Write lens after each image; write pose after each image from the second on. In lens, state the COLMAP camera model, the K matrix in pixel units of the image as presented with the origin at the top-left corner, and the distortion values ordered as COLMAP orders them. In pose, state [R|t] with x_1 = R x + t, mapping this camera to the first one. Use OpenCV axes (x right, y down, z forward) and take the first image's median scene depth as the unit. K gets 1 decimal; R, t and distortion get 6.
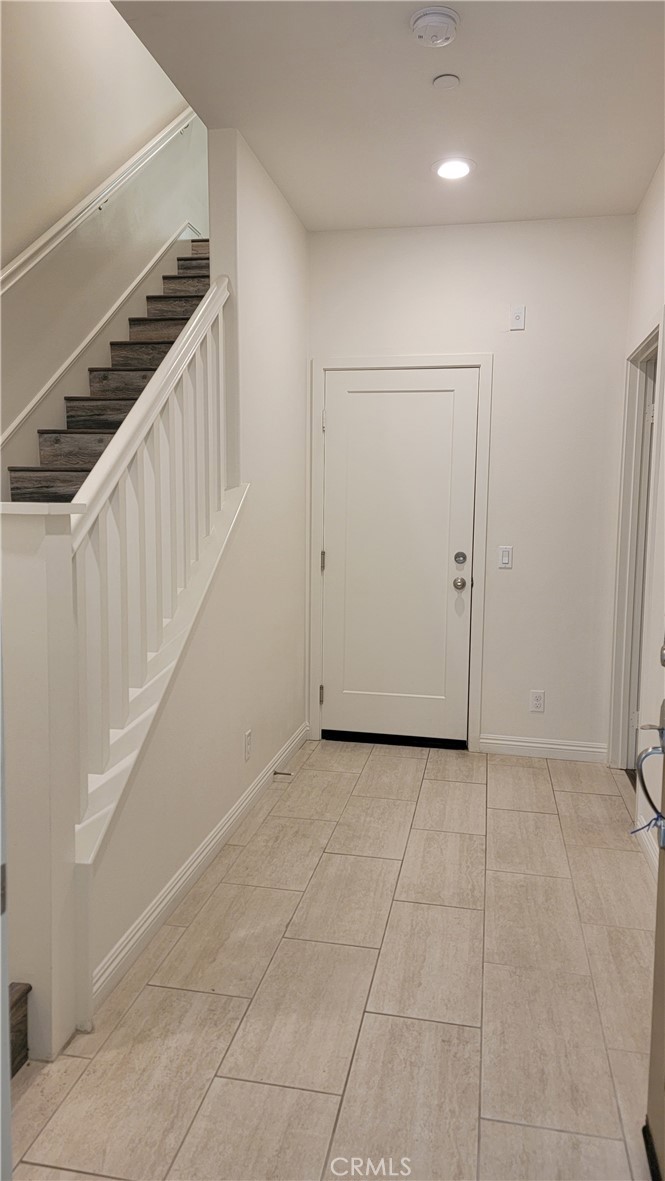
lens RADIAL K [[815.9, 0, 332.5], [0, 815.9, 590.5], [0, 0, 1]] dist [0.041405, -0.000245]
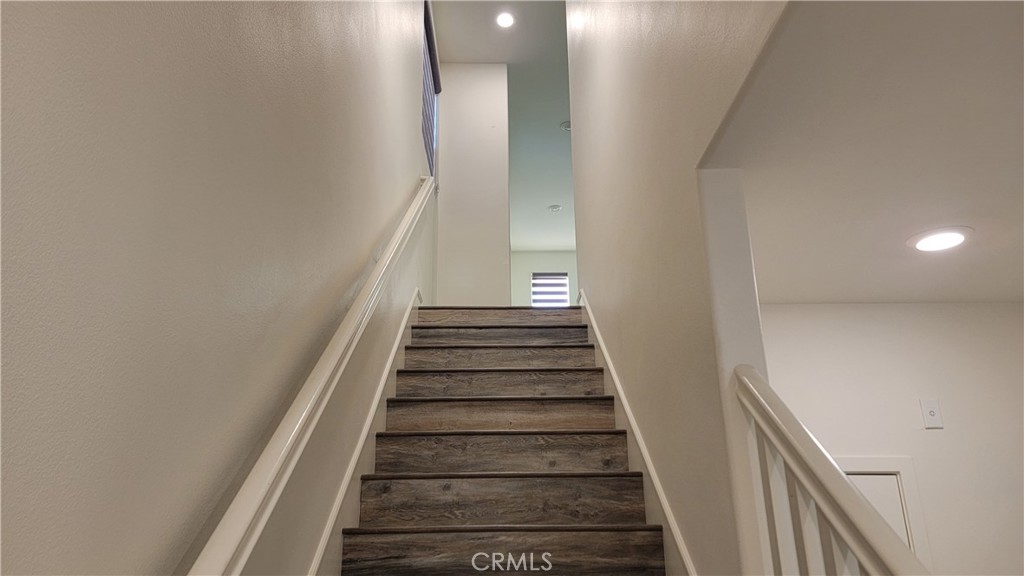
lens RADIAL K [[707.5, 0, 512.0], [0, 707.5, 288.0], [0, 0, 1]] dist [0.041405, -0.000245]
pose [[0.977817, 0.045020, 0.204568, -0.303070], [0.046221, 0.906178, -0.420362, -0.159257], [-0.204300, 0.420493, 0.883995, 0.395167]]
